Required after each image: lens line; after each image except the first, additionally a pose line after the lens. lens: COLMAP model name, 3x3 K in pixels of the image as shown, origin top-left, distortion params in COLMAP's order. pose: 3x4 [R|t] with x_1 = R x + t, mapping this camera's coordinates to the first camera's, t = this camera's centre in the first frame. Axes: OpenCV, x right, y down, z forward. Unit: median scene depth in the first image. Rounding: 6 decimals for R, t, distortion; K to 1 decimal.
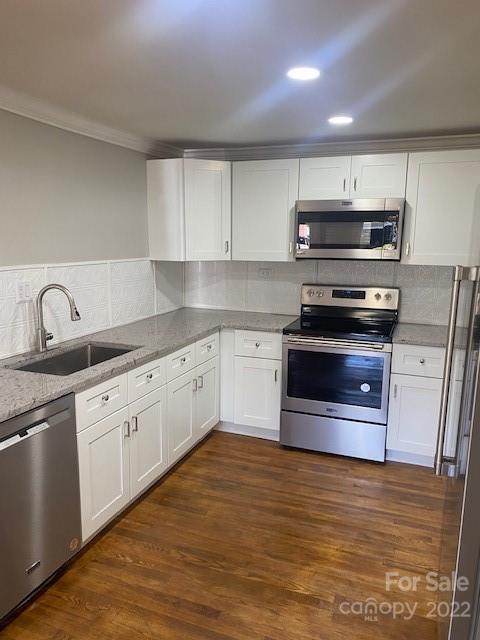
lens RADIAL K [[491.7, 0, 240.9], [0, 491.7, 325.0], [0, 0, 1]] dist [0.062374, -0.078680]
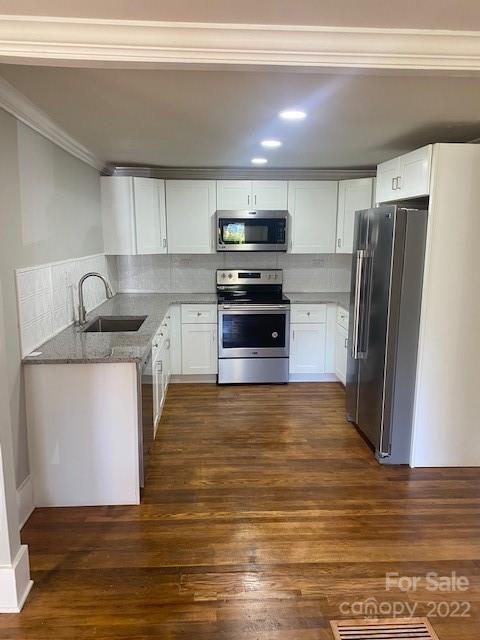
lens RADIAL K [[487.7, 0, 240.0], [0, 487.7, 320.0], [0, 0, 1]] dist [0.071441, -0.071864]
pose [[0.907654, -0.081680, 0.411694, -0.449104], [0.081268, 0.996520, 0.018540, 0.043418], [-0.411775, 0.016629, 0.911134, -0.315453]]
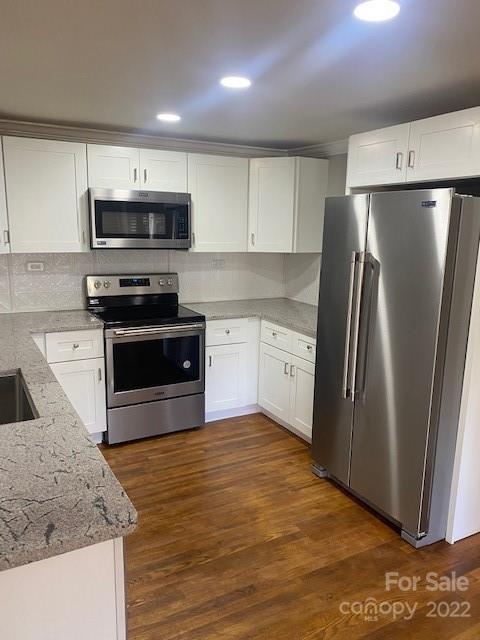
lens RADIAL K [[487.7, 0, 240.0], [0, 487.7, 320.0], [0, 0, 1]] dist [0.071441, -0.071864]
pose [[0.647304, -0.141163, 0.749046, -0.462410], [0.125846, 0.989008, 0.077633, -0.040401], [-0.751771, 0.044013, 0.657953, 0.182985]]
